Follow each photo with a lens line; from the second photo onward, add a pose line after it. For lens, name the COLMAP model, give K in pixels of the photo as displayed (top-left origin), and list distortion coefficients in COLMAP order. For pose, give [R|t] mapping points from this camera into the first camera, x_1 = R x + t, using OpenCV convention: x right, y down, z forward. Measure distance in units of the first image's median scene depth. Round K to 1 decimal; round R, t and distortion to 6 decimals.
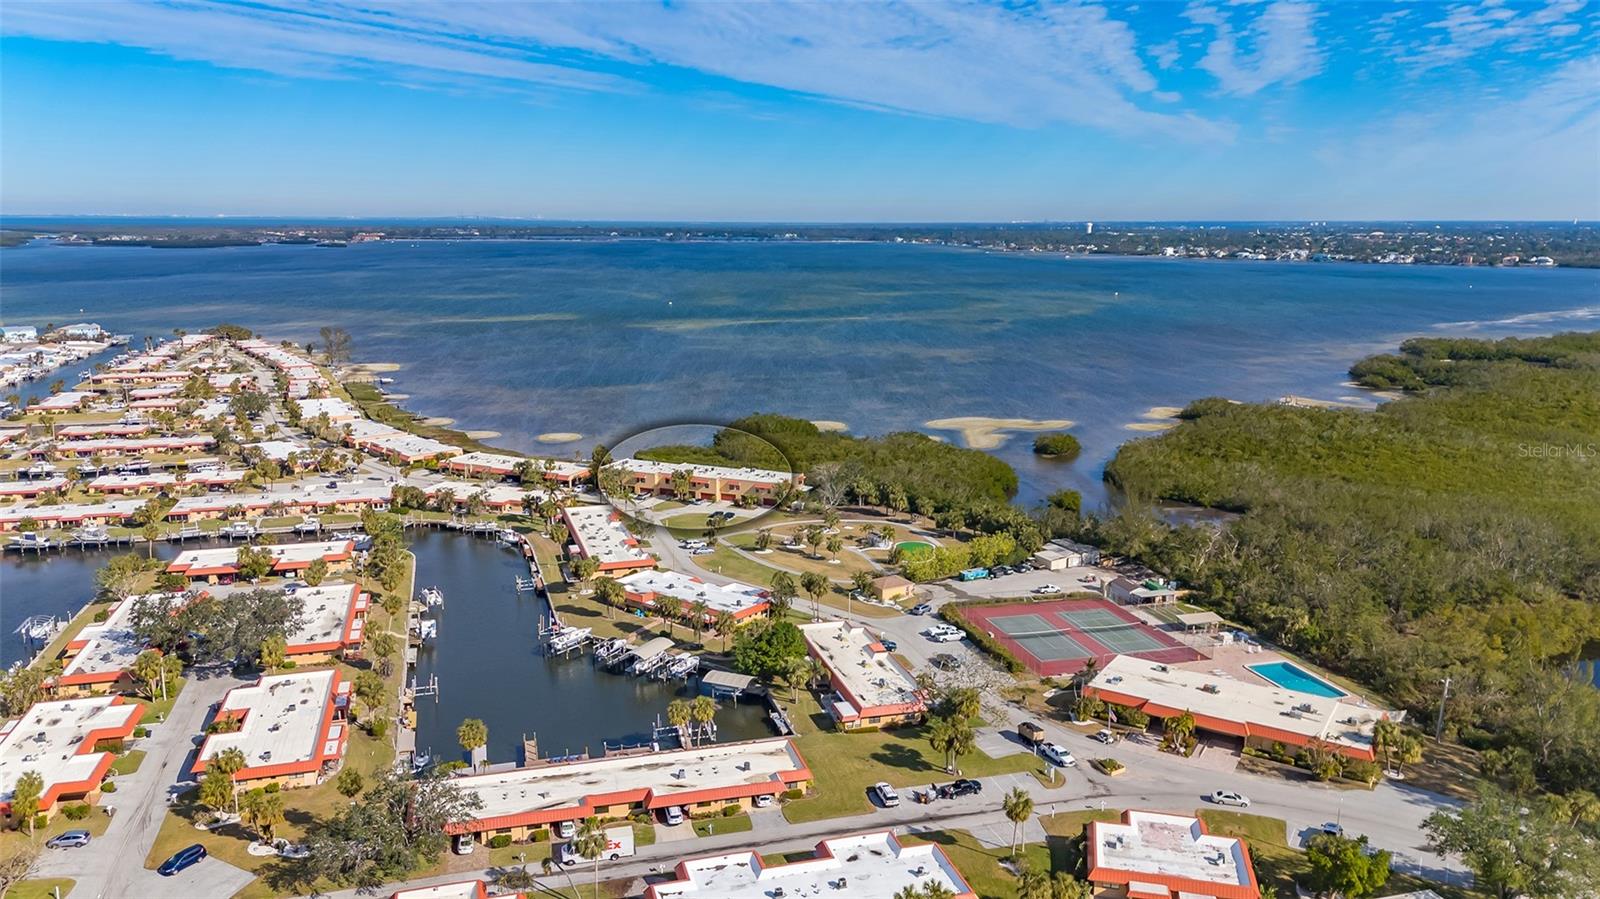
lens RADIAL K [[1166.8, 0, 797.3], [0, 1166.8, 442.1], [0, 0, 1]] dist [0.066527, -0.058930]
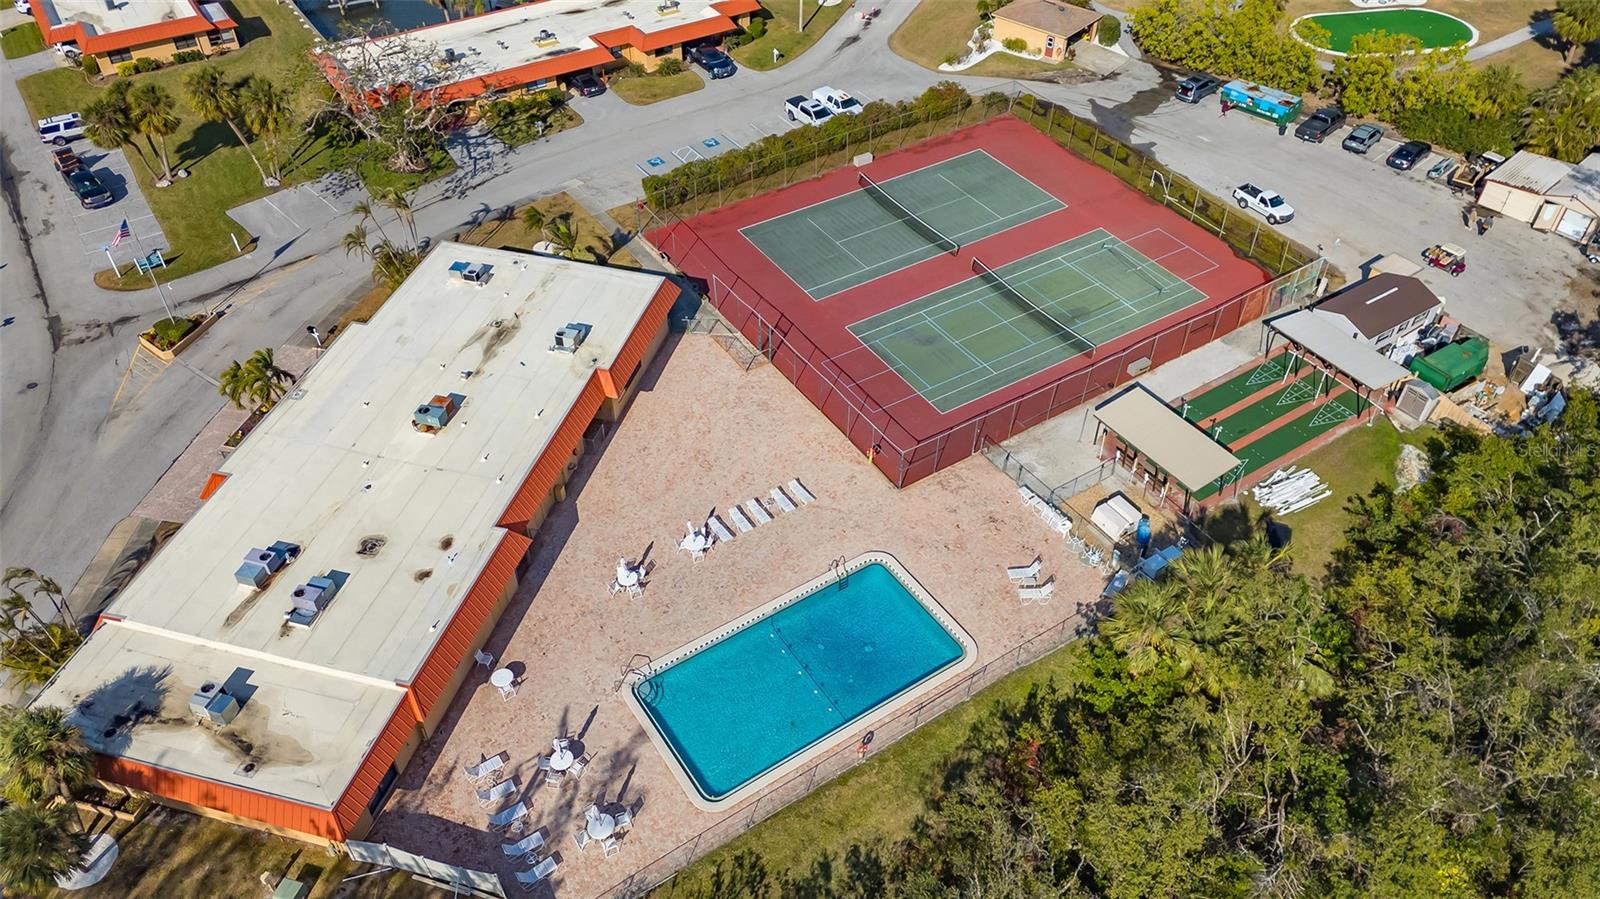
lens RADIAL K [[1166.8, 0, 797.3], [0, 1166.8, 442.1], [0, 0, 1]] dist [0.066527, -0.058930]
pose [[0.298291, 0.649840, -0.699093, 0.476812], [-0.176184, 0.757338, 0.628807, -0.027207], [0.938073, -0.064399, 0.340399, 0.719031]]
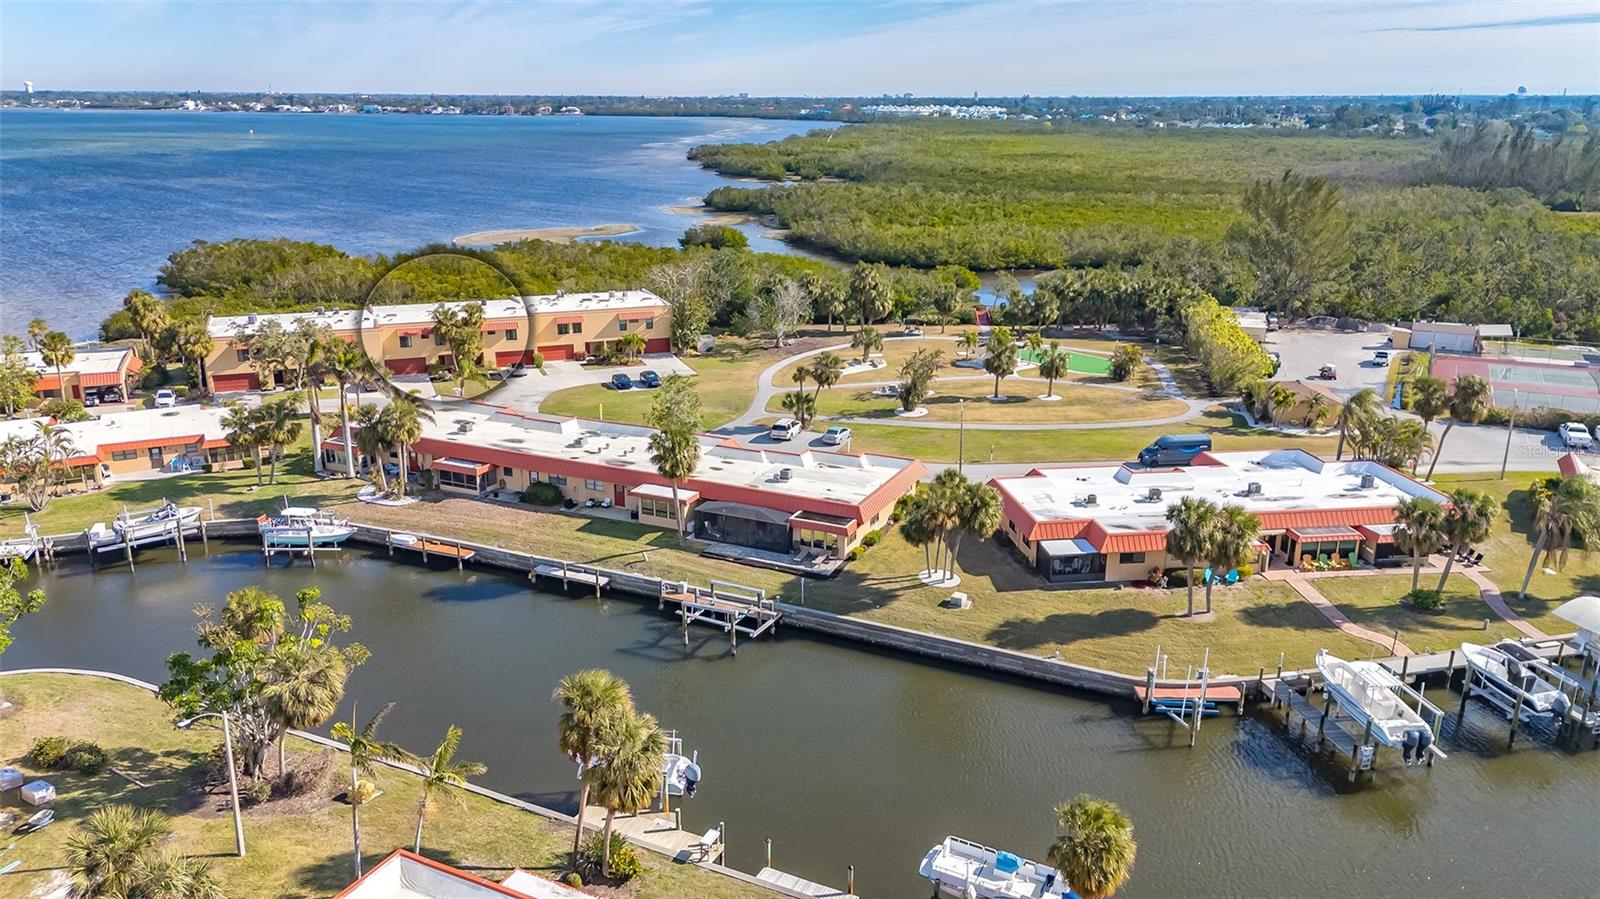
lens RADIAL K [[1166.8, 0, 797.3], [0, 1166.8, 442.1], [0, 0, 1]] dist [0.066527, -0.058930]
pose [[0.678170, -0.210122, 0.704226, -0.438112], [0.138553, 0.977627, 0.158270, 0.027852], [-0.721726, -0.009761, 0.692110, 0.780281]]
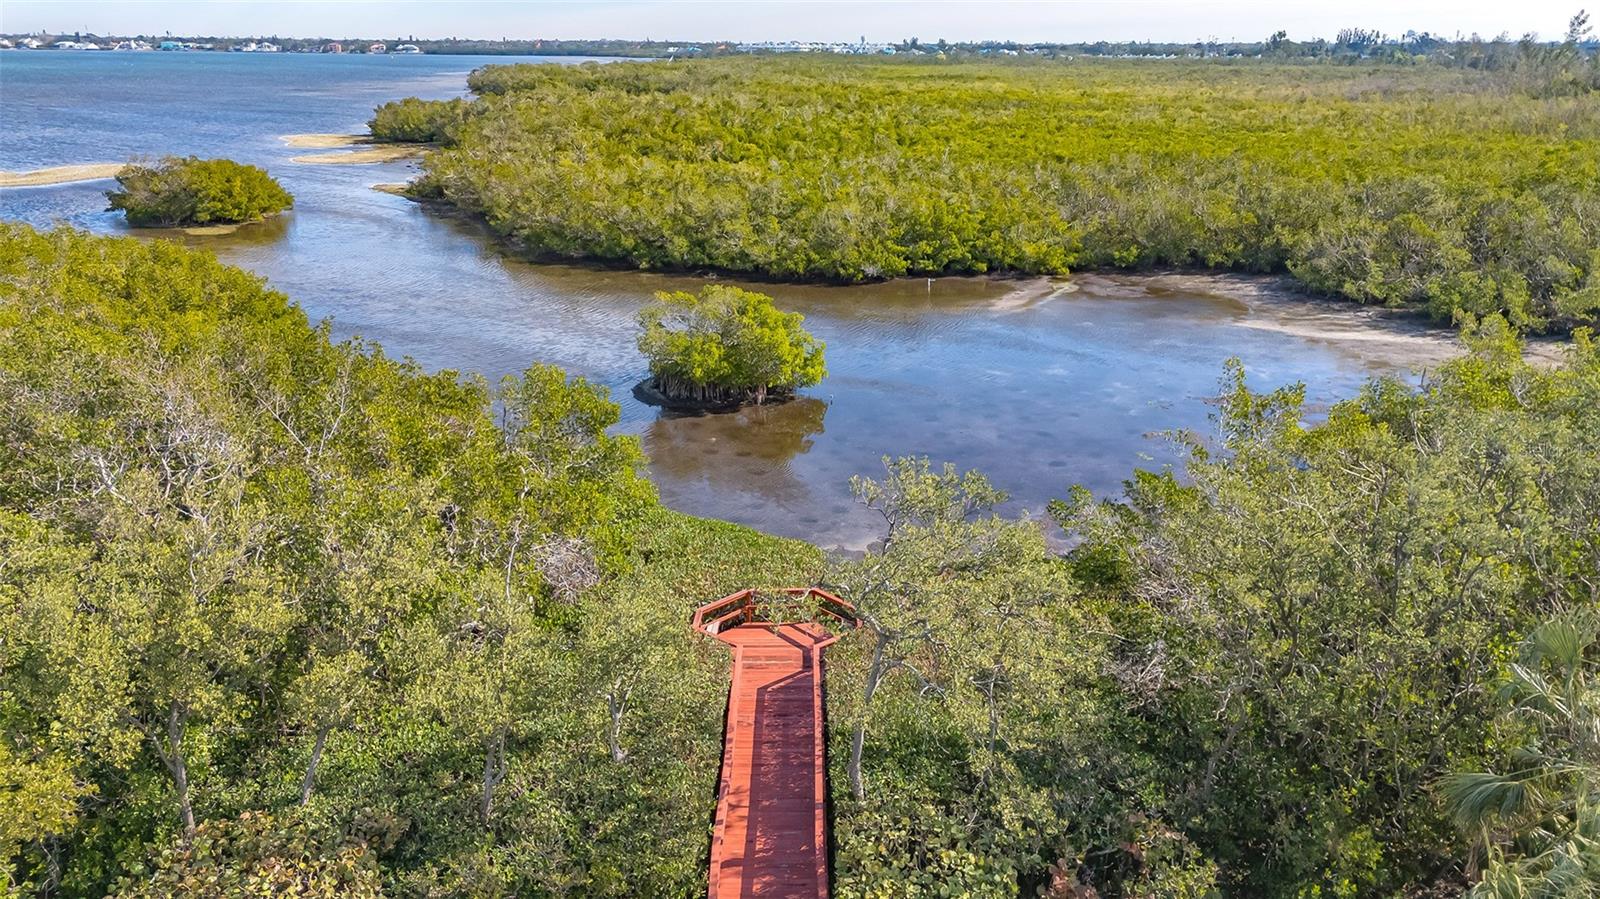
lens RADIAL K [[1166.8, 0, 797.3], [0, 1166.8, 442.1], [0, 0, 1]] dist [0.066527, -0.058930]
pose [[0.608007, -0.255214, 0.751793, 0.125760], [0.148542, 0.966771, 0.208061, 0.036314], [-0.779912, -0.014830, 0.625714, 1.154497]]
